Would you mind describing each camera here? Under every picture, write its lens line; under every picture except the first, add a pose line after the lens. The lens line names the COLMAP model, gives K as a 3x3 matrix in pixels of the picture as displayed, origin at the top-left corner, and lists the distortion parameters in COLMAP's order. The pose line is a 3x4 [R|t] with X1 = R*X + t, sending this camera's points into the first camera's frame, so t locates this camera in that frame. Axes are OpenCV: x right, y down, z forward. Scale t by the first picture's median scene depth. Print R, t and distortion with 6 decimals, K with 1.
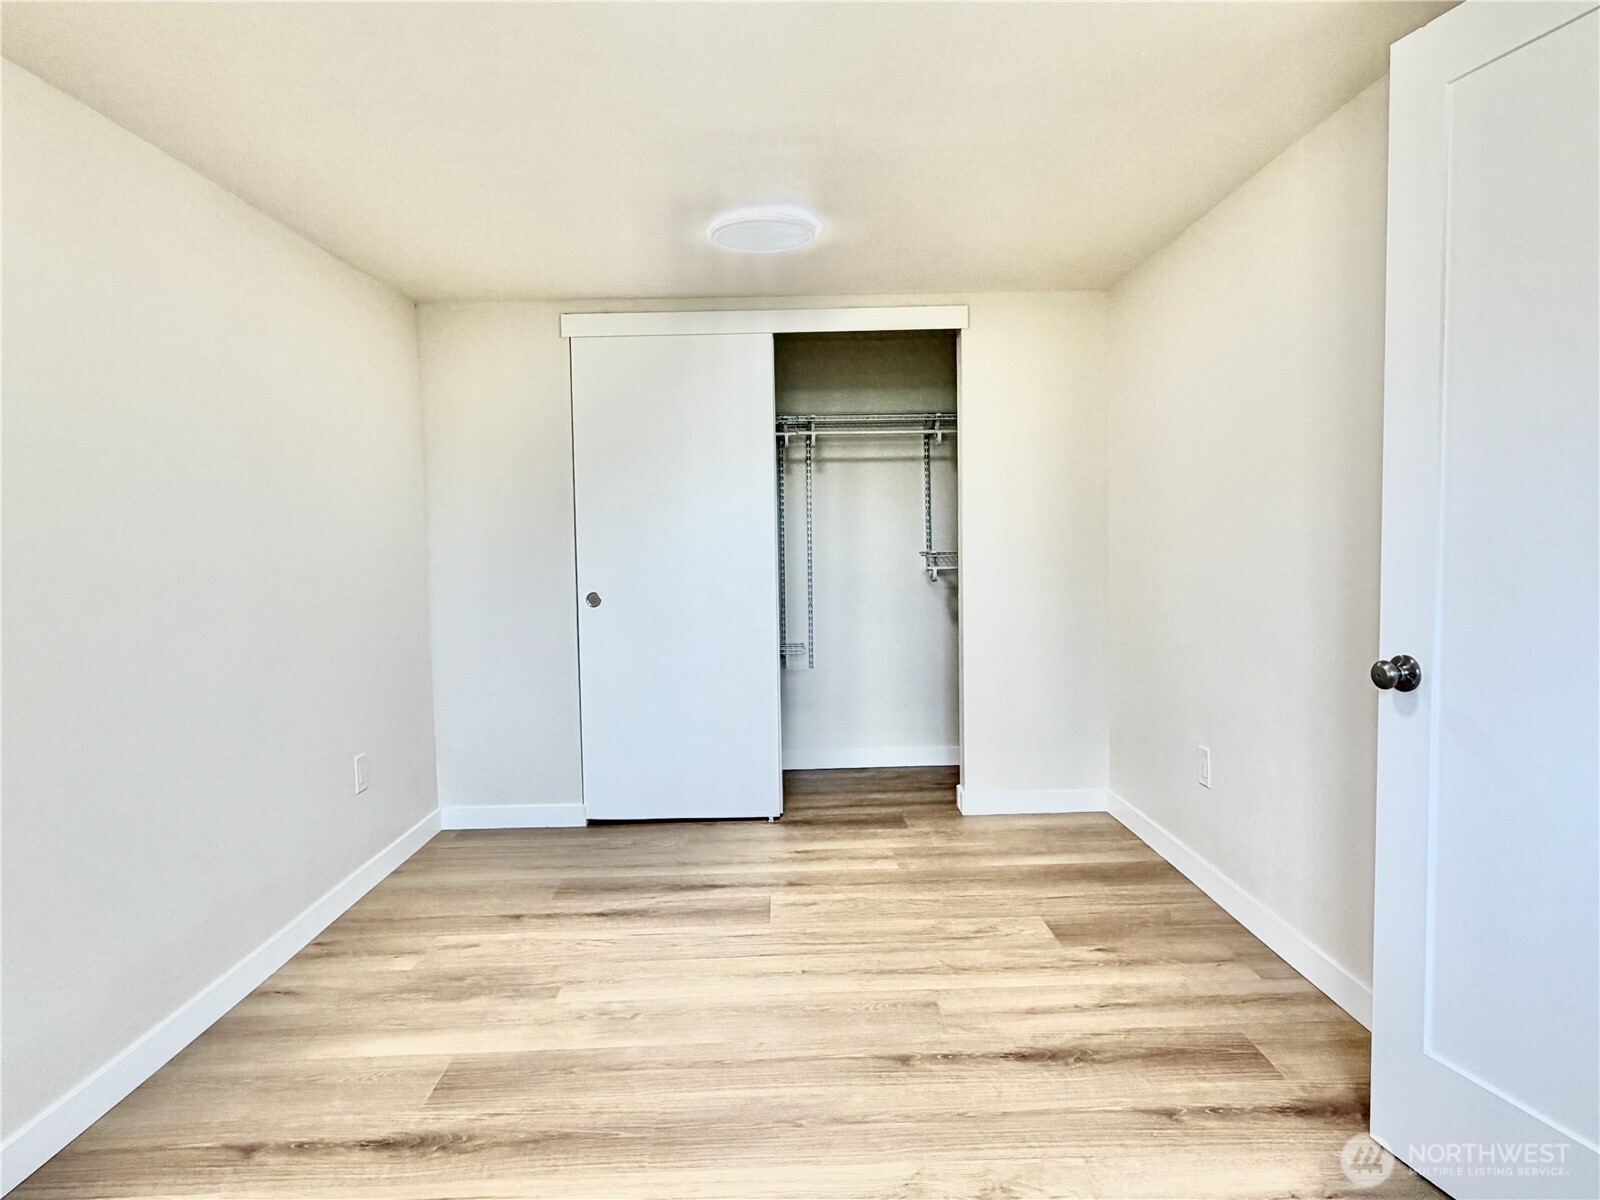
lens RADIAL K [[999.9, 0, 800.8], [0, 999.9, 599.4], [0, 0, 1]] dist [-0.007625, 0.002298]
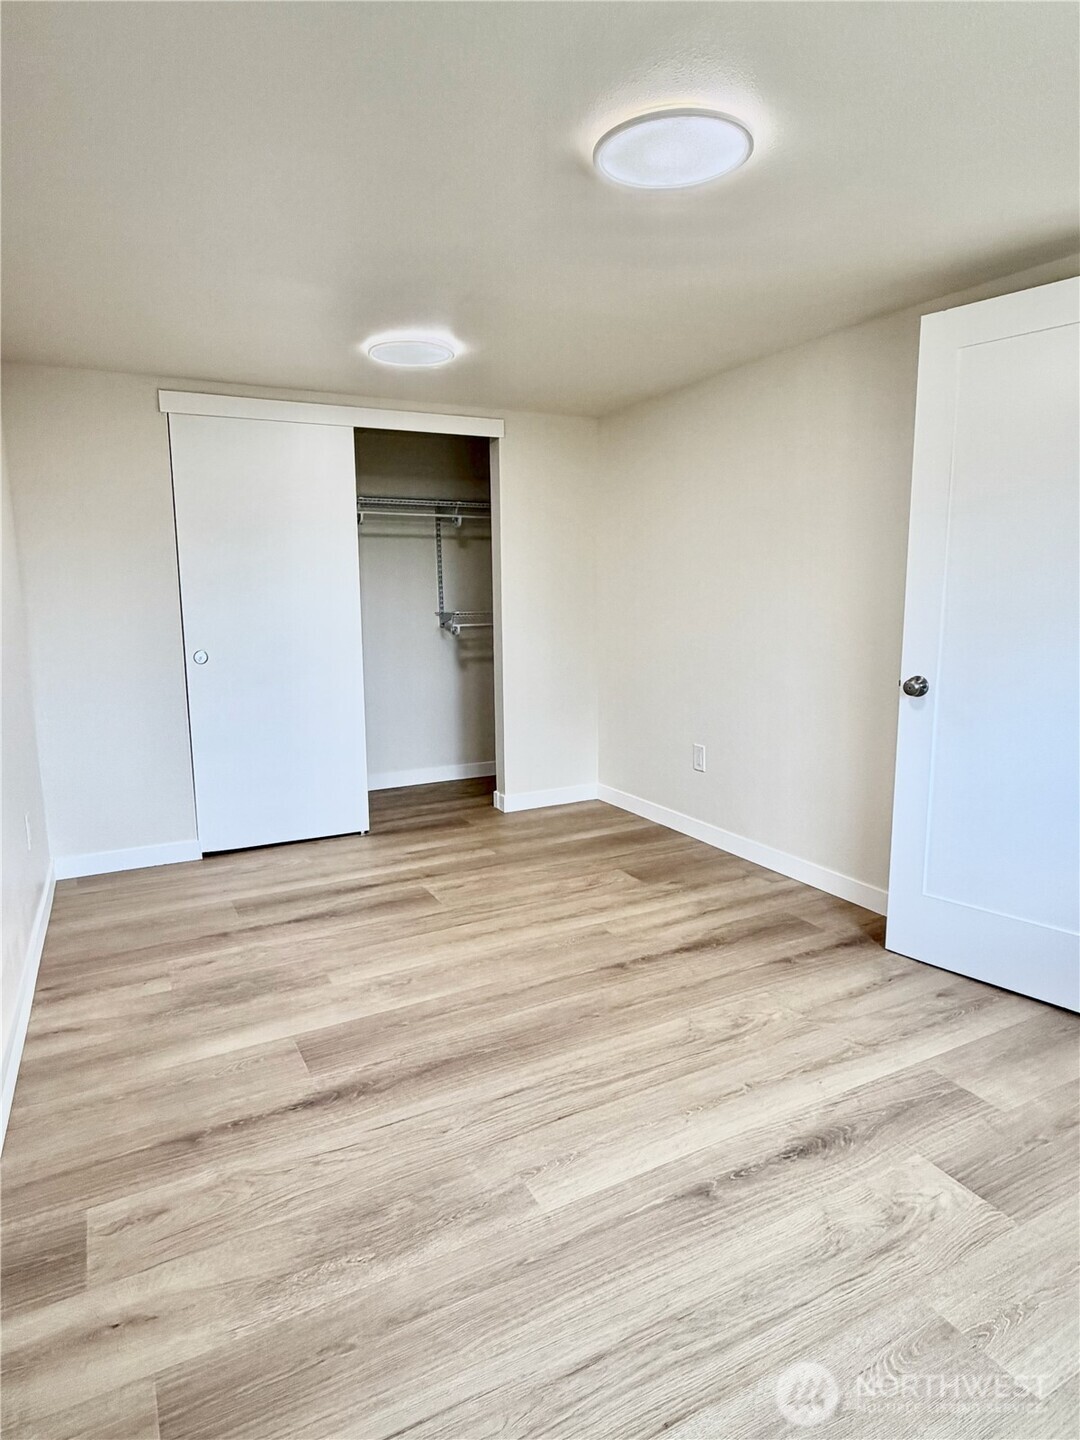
lens RADIAL K [[848.4, 0, 540.4], [0, 848.4, 720.5], [0, 0, 1]] dist [-0.008534, -0.001917]
pose [[0.888732, -0.059872, 0.454501, -0.411704], [0.021288, 0.995755, 0.089545, -0.008129], [-0.457933, -0.069906, 0.886234, -0.016160]]
